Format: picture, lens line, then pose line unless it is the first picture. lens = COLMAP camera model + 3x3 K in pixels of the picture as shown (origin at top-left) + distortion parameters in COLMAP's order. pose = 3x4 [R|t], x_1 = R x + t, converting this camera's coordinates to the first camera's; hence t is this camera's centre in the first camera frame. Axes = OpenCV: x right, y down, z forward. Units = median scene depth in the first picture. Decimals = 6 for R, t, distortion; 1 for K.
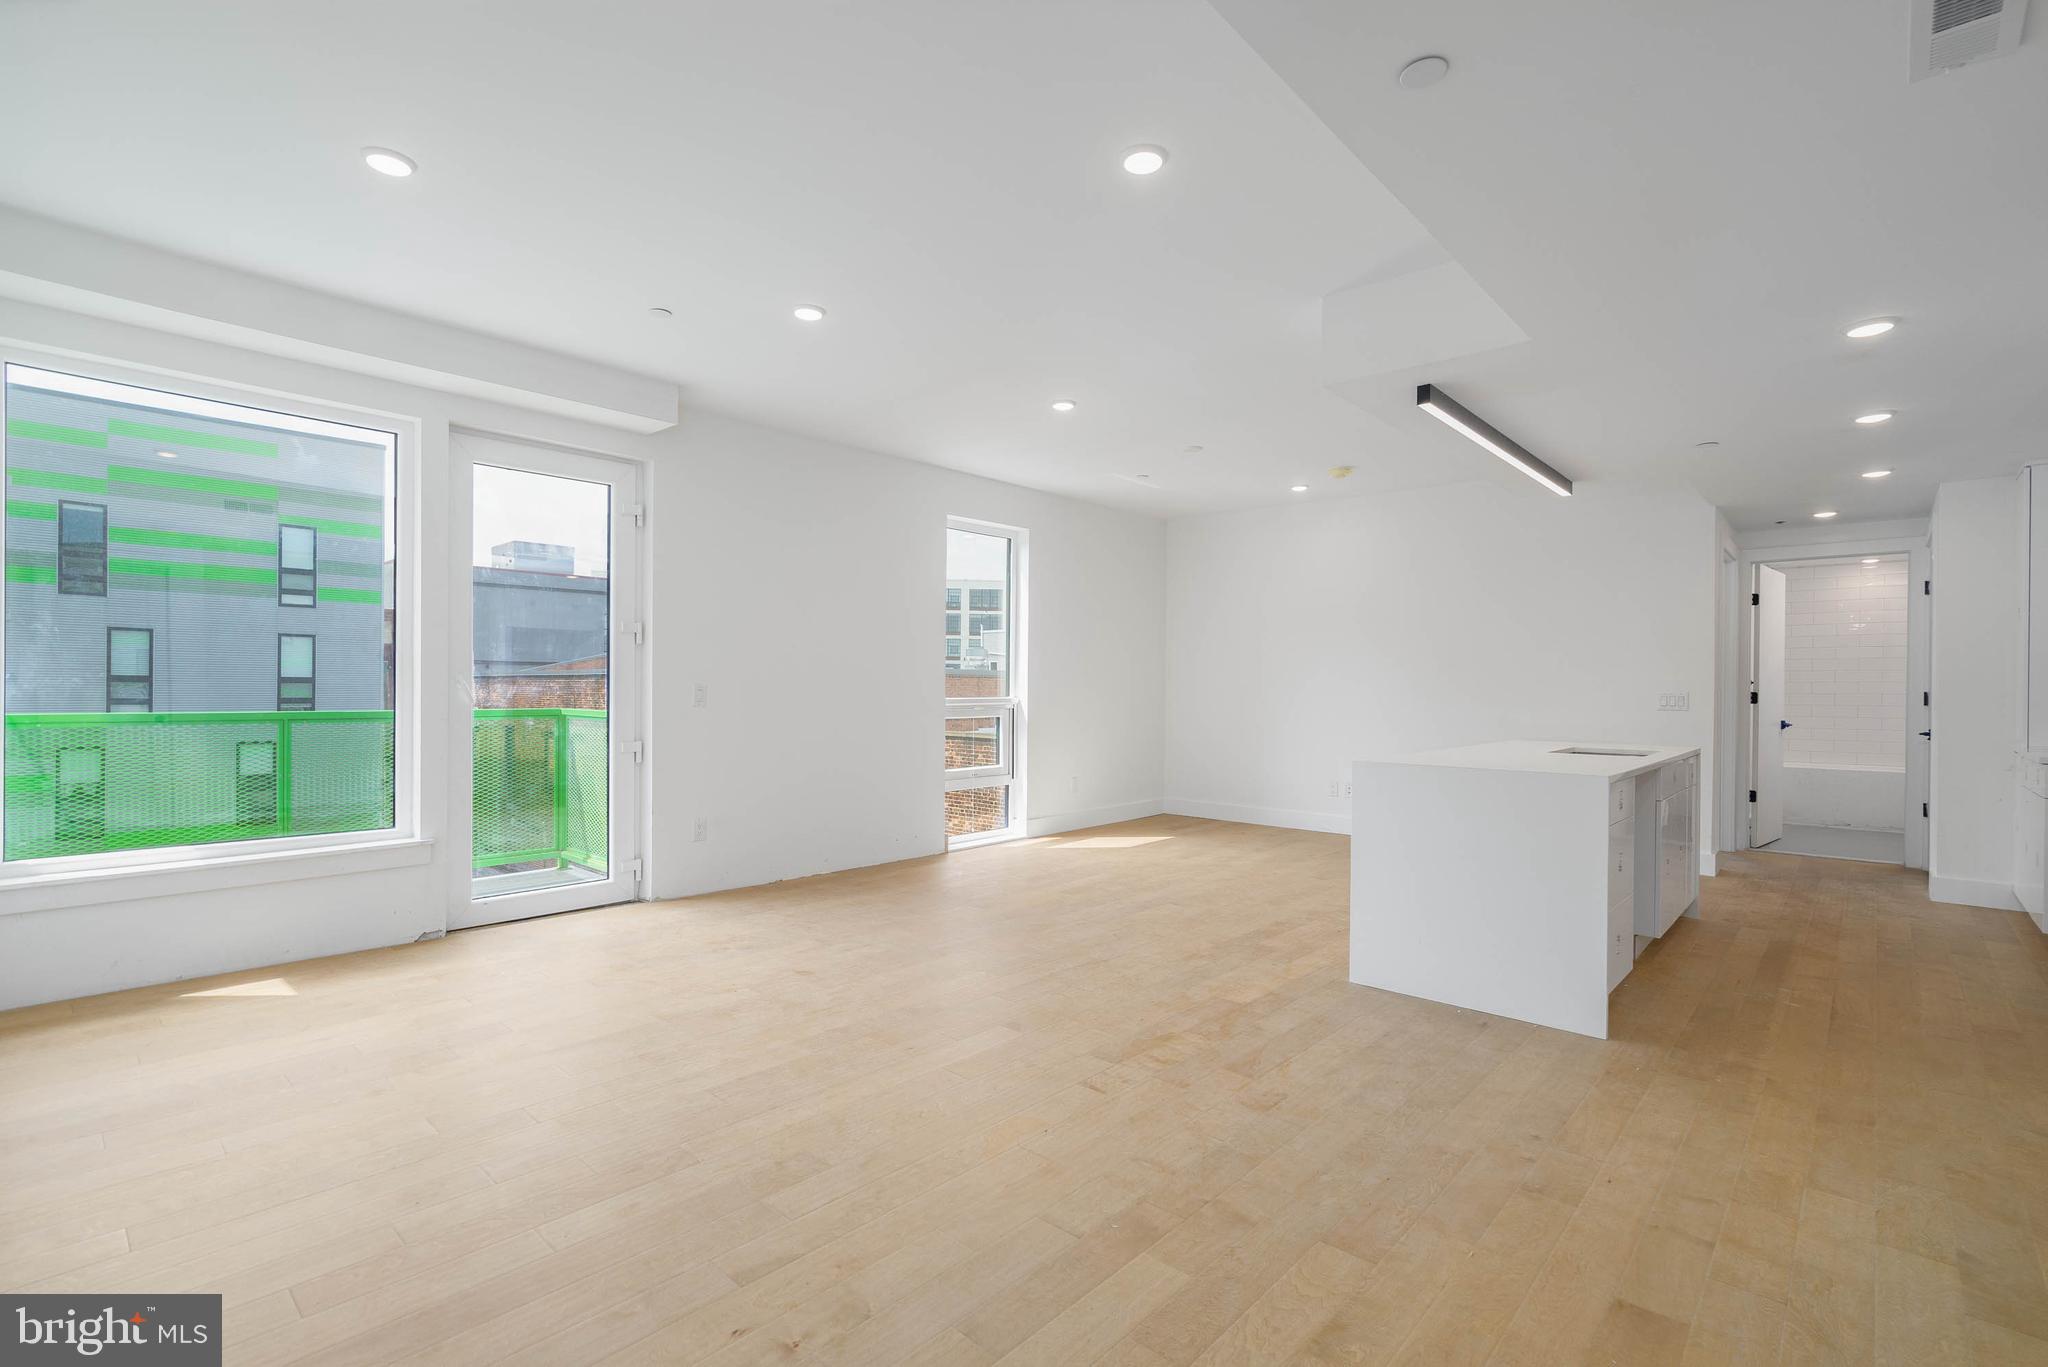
lens RADIAL K [[922.7, 0, 1030.9], [0, 922.7, 692.7], [0, 0, 1]] dist [-0.001460, 0.000175]
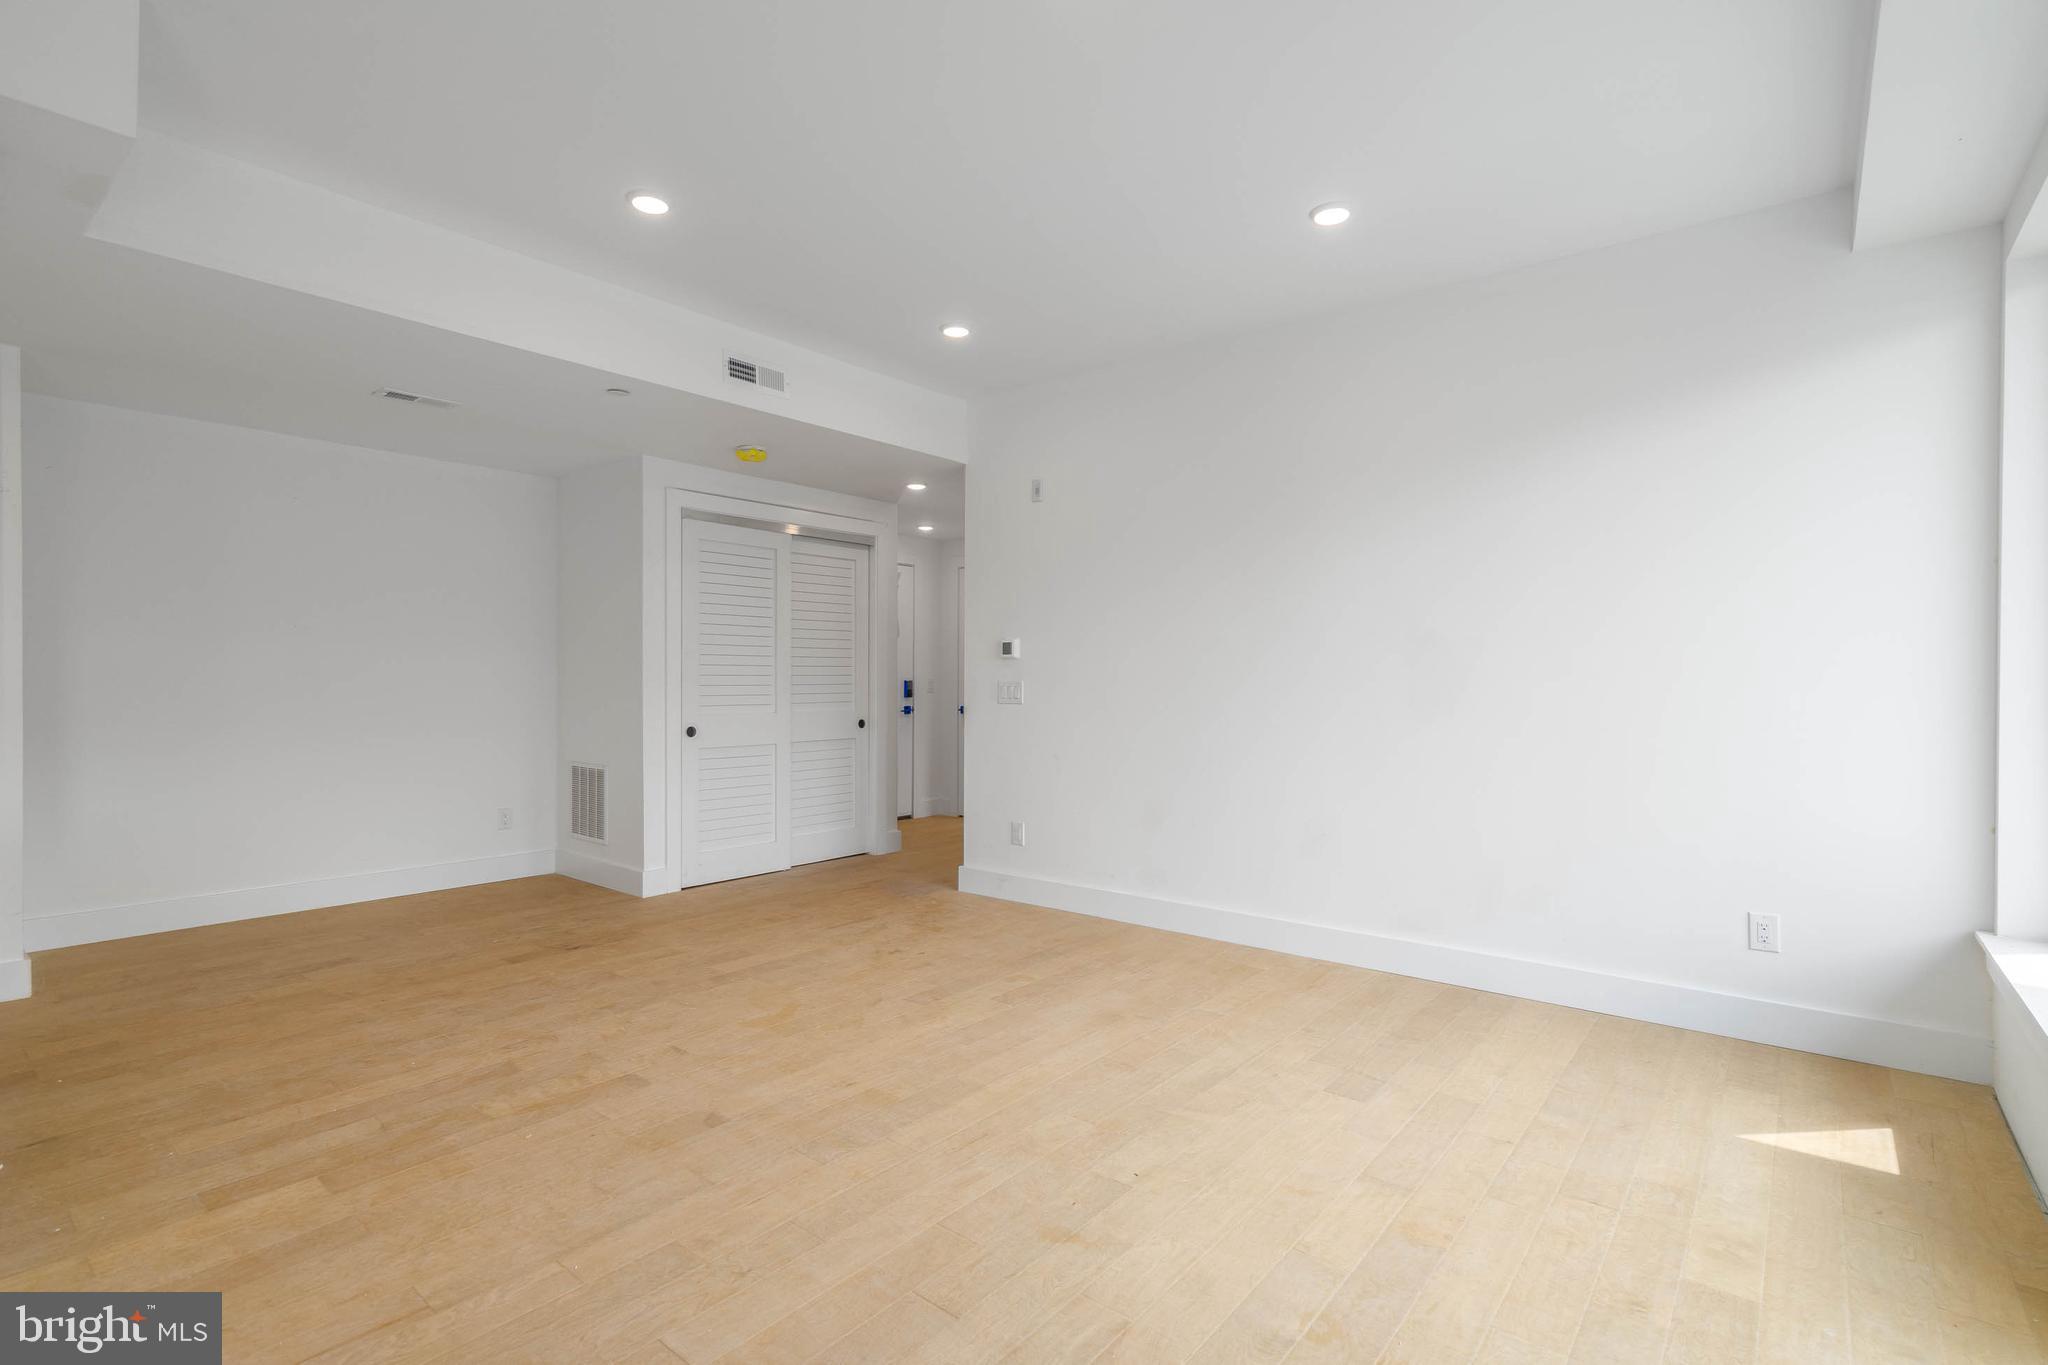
lens RADIAL K [[971.8, 0, 1018.2], [0, 971.8, 692.0], [0, 0, 1]] dist [-0.005609, 0.000431]
pose [[-0.998709, -0.013055, -0.049094, -0.174231], [-0.013803, 0.999793, 0.014927, -0.007175], [0.048889, 0.015585, -0.998683, 1.396684]]
